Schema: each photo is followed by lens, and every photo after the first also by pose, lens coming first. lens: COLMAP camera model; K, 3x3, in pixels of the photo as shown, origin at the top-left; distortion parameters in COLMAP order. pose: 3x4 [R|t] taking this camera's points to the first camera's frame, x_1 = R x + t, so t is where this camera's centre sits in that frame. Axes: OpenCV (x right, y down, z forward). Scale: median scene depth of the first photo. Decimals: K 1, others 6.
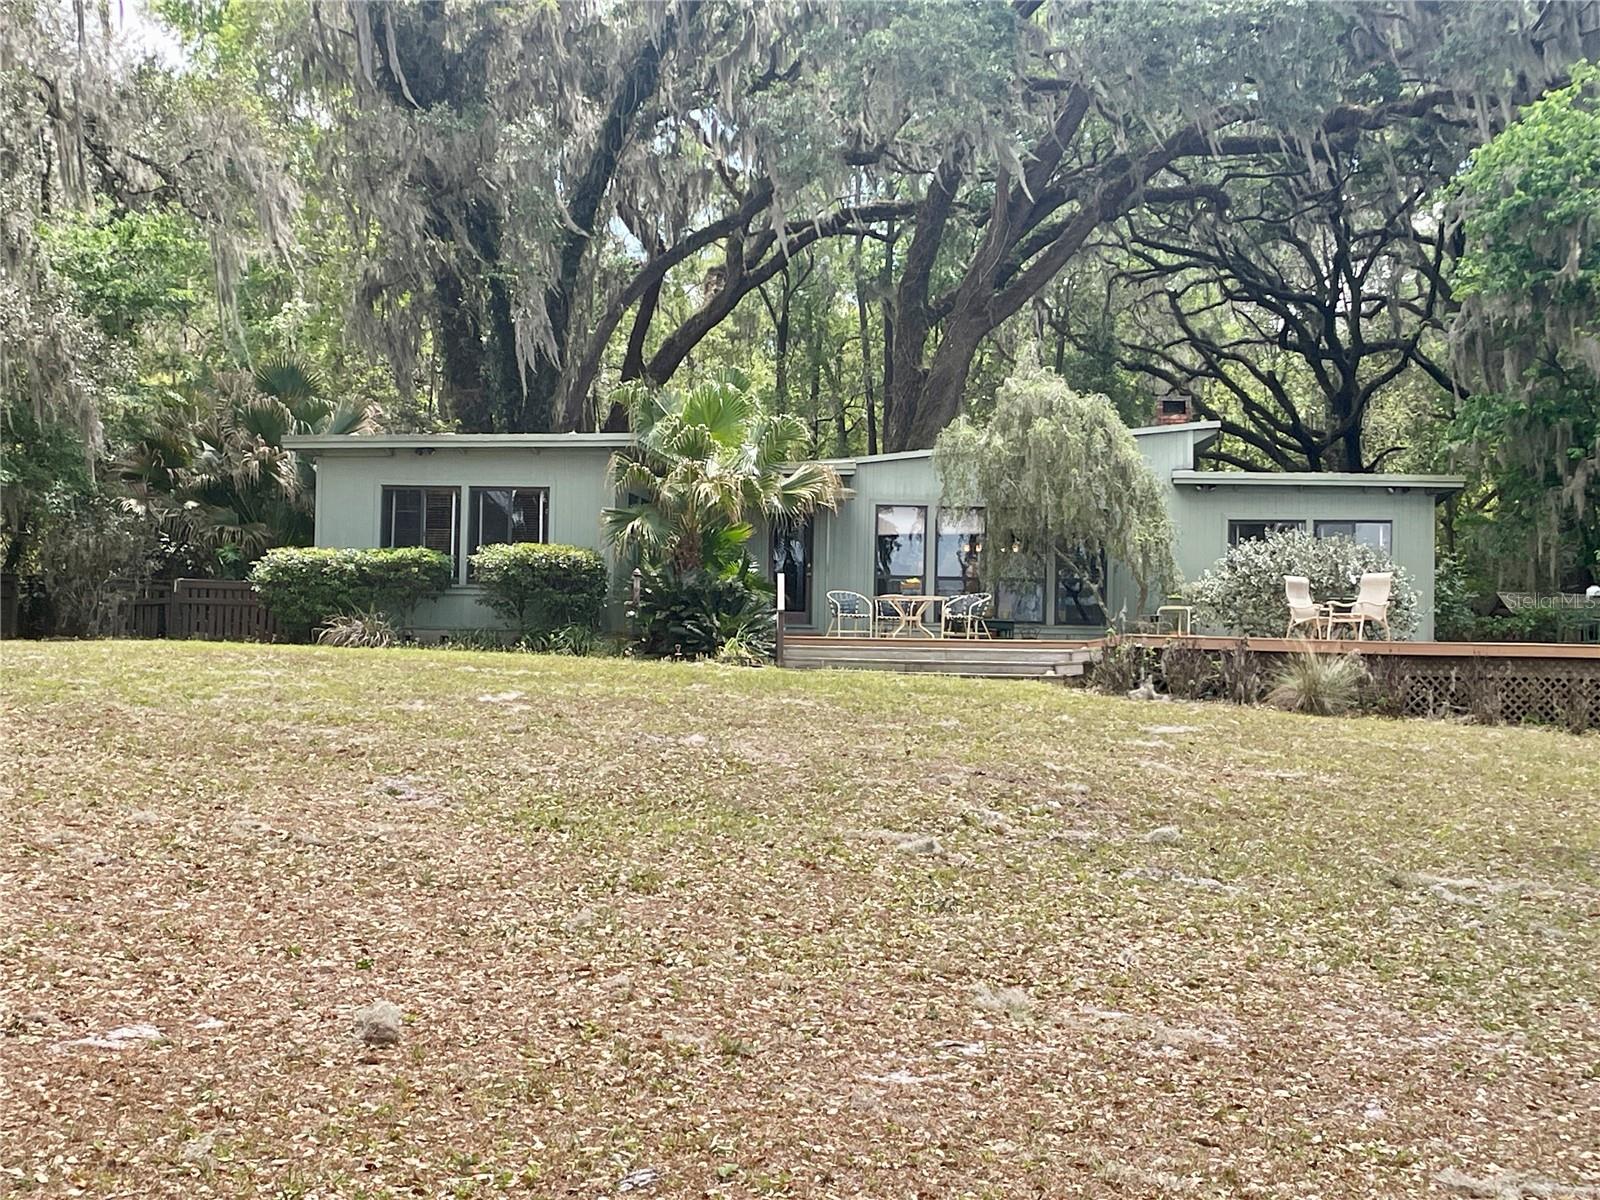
lens RADIAL K [[2467.6, 0, 800.0], [0, 2467.6, 600.0], [0, 0, 1]] dist [0.142452, -0.025272]
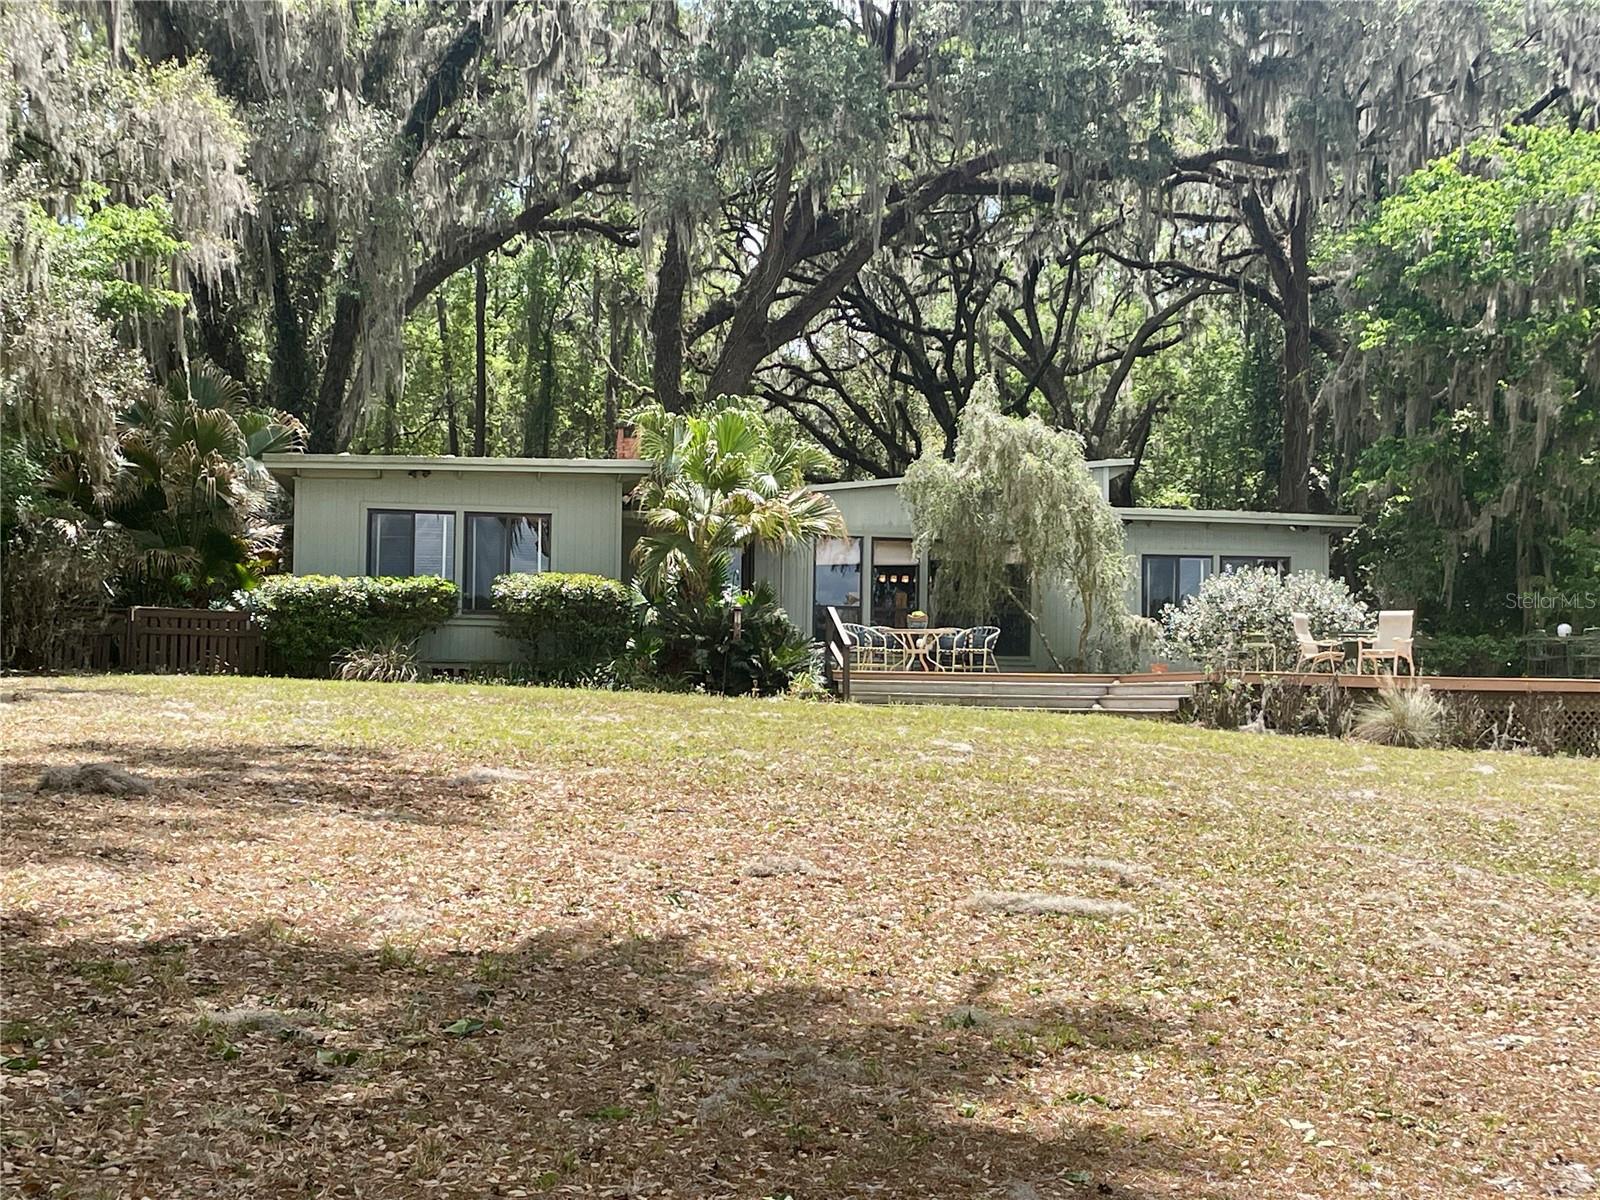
lens RADIAL K [[2467.6, 0, 800.0], [0, 2467.6, 600.0], [0, 0, 1]] dist [0.142452, -0.025272]
pose [[0.964585, 0.006826, 0.263684, -0.272599], [-0.005328, 0.999965, -0.006396, -0.006926], [-0.263719, 0.004765, 0.964588, 0.050162]]
